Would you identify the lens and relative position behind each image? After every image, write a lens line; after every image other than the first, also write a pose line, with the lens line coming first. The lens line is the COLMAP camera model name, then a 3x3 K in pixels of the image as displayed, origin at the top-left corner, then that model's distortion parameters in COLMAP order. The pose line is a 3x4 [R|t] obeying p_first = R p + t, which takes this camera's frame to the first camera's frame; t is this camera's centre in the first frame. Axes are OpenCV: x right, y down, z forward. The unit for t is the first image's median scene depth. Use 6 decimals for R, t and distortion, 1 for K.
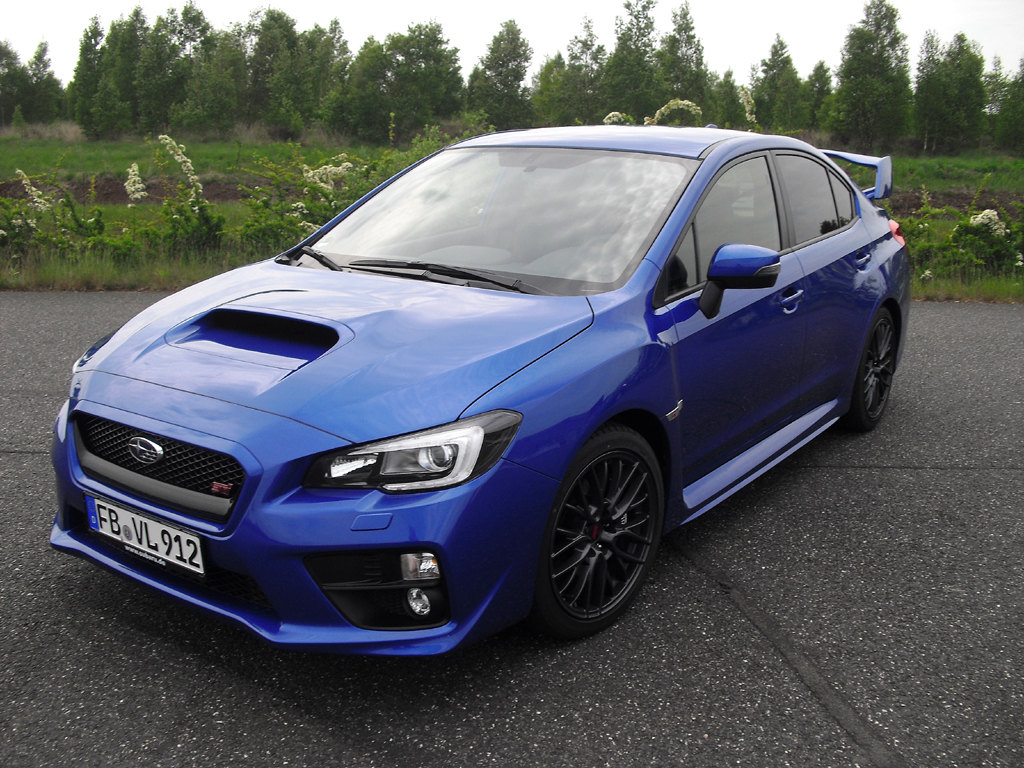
lens RADIAL K [[1069.6, 0, 510.5], [0, 1069.6, 383.9], [0, 0, 1]] dist [-0.079446, 0.000000]
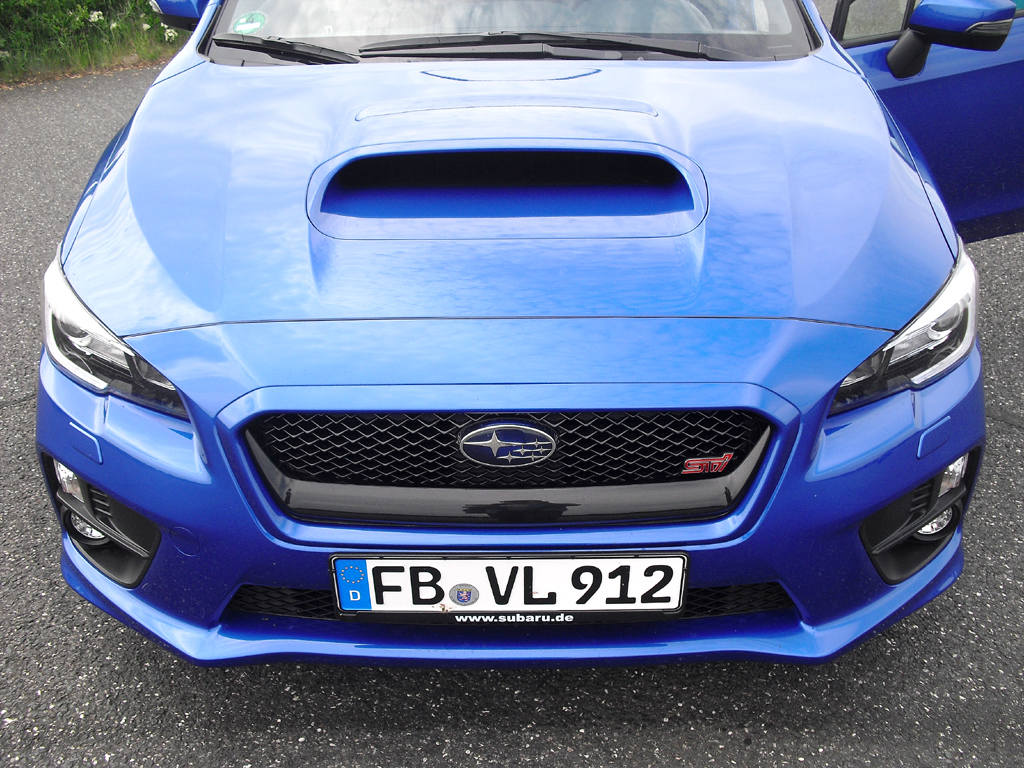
lens RADIAL K [[1069.6, 0, 512.9], [0, 1069.6, 381.5], [0, 0, 1]] dist [-0.079446, 0.000000]
pose [[0.798549, -0.288799, 0.528124, -0.611599], [0.154481, 0.946326, 0.283906, -0.119864], [-0.581769, -0.145128, 0.800302, 0.562544]]
